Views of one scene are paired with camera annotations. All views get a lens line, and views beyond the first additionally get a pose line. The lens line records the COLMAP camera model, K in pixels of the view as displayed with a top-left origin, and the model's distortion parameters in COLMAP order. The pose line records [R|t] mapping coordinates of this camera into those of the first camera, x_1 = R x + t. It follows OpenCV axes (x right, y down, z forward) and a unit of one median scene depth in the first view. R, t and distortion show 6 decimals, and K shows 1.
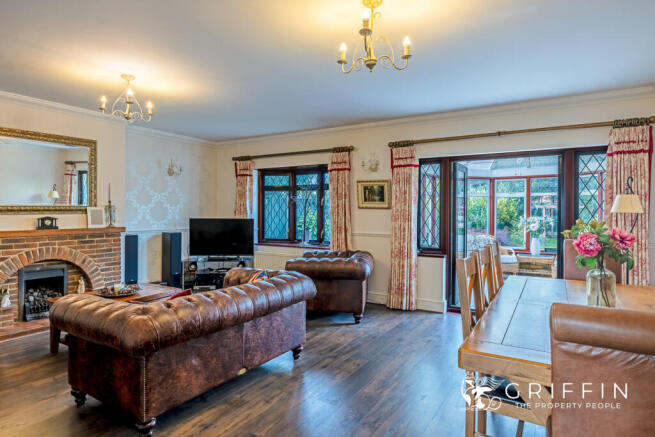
lens RADIAL K [[380.5, 0, 327.4], [0, 380.5, 213.5], [0, 0, 1]] dist [-0.002962, -0.000698]
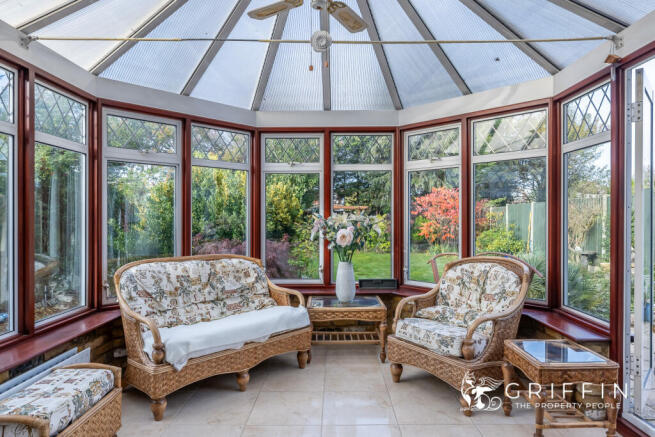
lens RADIAL K [[380.5, 0, 327.8], [0, 380.5, 218.0], [0, 0, 1]] dist [-0.002962, -0.000698]
pose [[0.853554, -0.005076, 0.520979, 0.276387], [0.005076, 0.999986, 0.001426, 0.011491], [-0.520979, 0.001427, 0.853568, 0.583171]]
